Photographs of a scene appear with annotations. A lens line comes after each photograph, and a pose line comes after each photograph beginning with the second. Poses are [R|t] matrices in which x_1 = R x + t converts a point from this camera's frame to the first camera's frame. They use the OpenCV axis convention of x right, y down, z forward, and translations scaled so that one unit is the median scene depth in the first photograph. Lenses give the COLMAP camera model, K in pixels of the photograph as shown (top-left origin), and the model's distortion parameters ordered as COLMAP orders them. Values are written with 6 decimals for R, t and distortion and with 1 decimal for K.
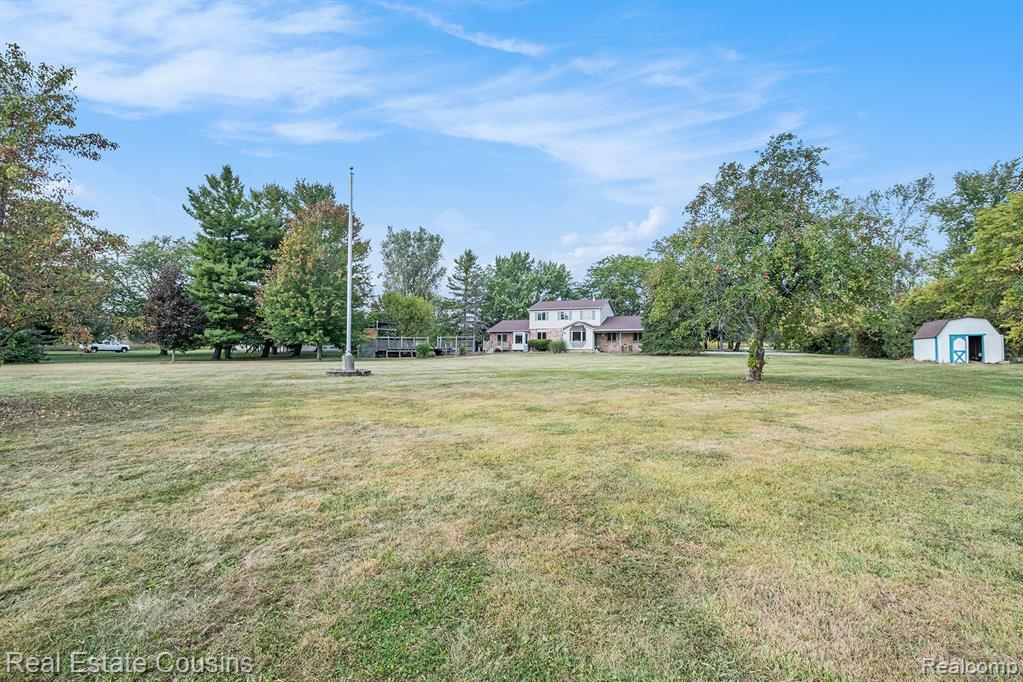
lens RADIAL K [[462.0, 0, 512.0], [0, 462.0, 340.7], [0, 0, 1]] dist [0.004288, -0.000580]
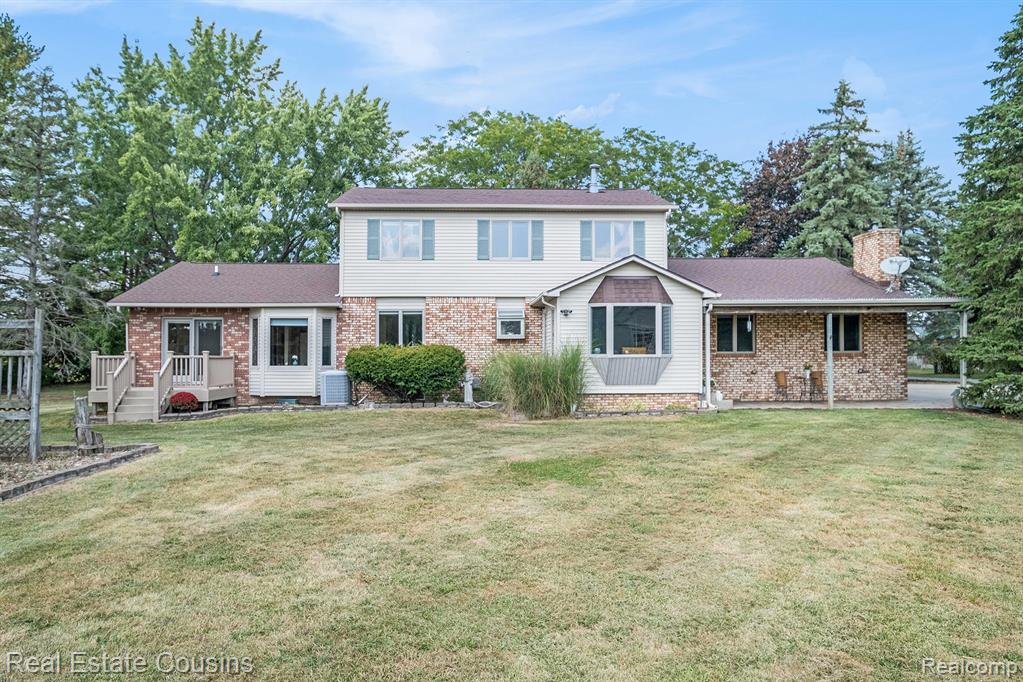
lens RADIAL K [[735.2, 0, 509.9], [0, 735.2, 342.2], [0, 0, 1]] dist [0.002725, 0.001781]
pose [[0.875853, 0.002806, 0.482570, -0.057809], [-0.000153, 0.999985, -0.005536, -0.002511], [-0.482578, 0.004775, 0.875840, 0.666368]]
